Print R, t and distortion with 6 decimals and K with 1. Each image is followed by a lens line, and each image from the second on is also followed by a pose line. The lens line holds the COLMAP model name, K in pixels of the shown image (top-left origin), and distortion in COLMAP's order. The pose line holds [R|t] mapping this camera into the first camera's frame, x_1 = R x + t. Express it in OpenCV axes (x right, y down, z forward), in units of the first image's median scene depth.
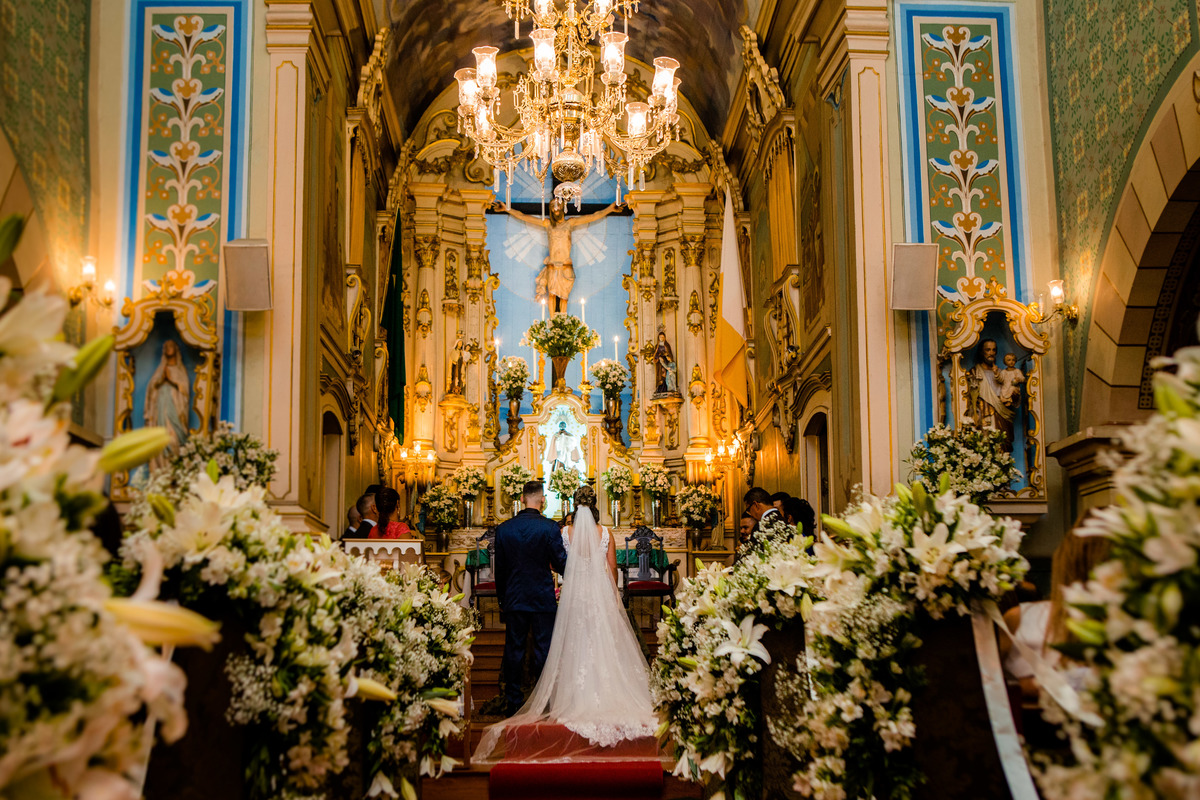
lens RADIAL K [[1290.1, 0, 573.9], [0, 1290.1, 407.4], [0, 0, 1]] dist [-0.053386, 0.007099]
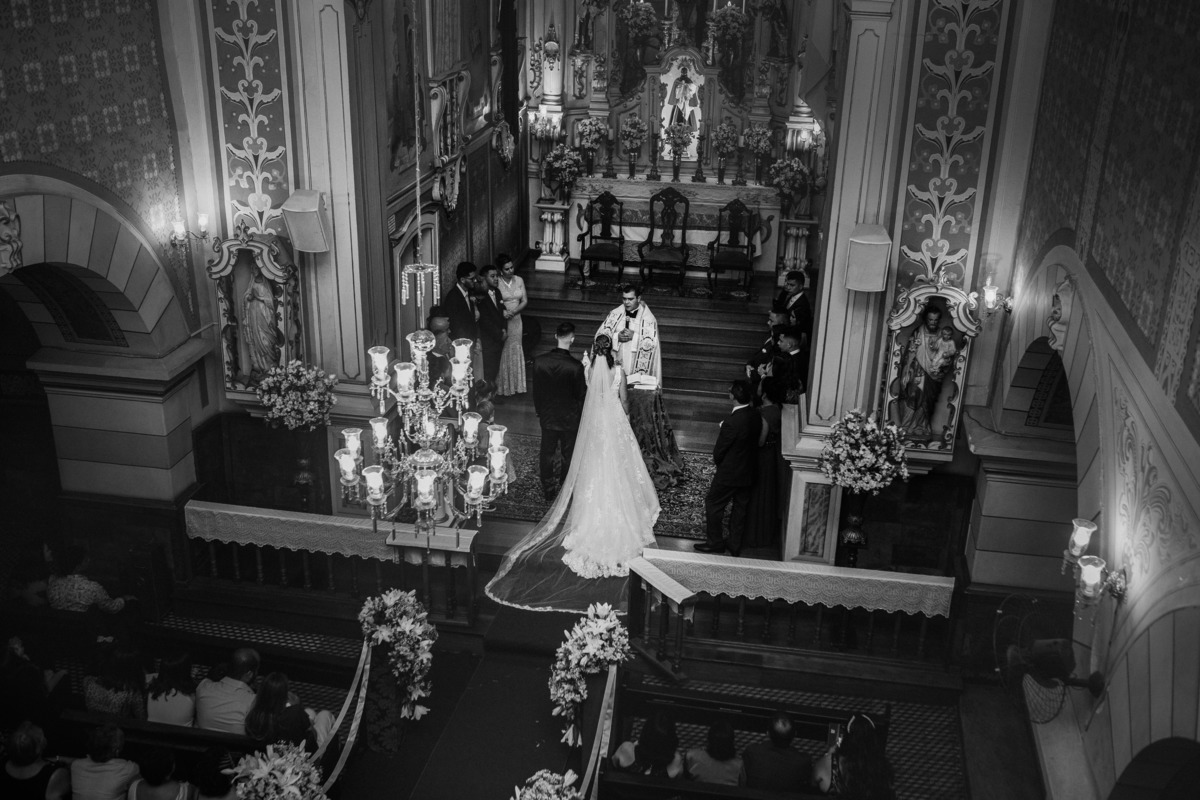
lens RADIAL K [[1203.8, 0, 608.0], [0, 1203.8, 343.9], [0, 0, 1]] dist [-0.017674, -0.001247]
pose [[0.982971, 0.090366, -0.160007, 0.117728], [0.000604, 0.869139, 0.494567, -0.304755], [0.183760, -0.486241, 0.854284, 0.013748]]
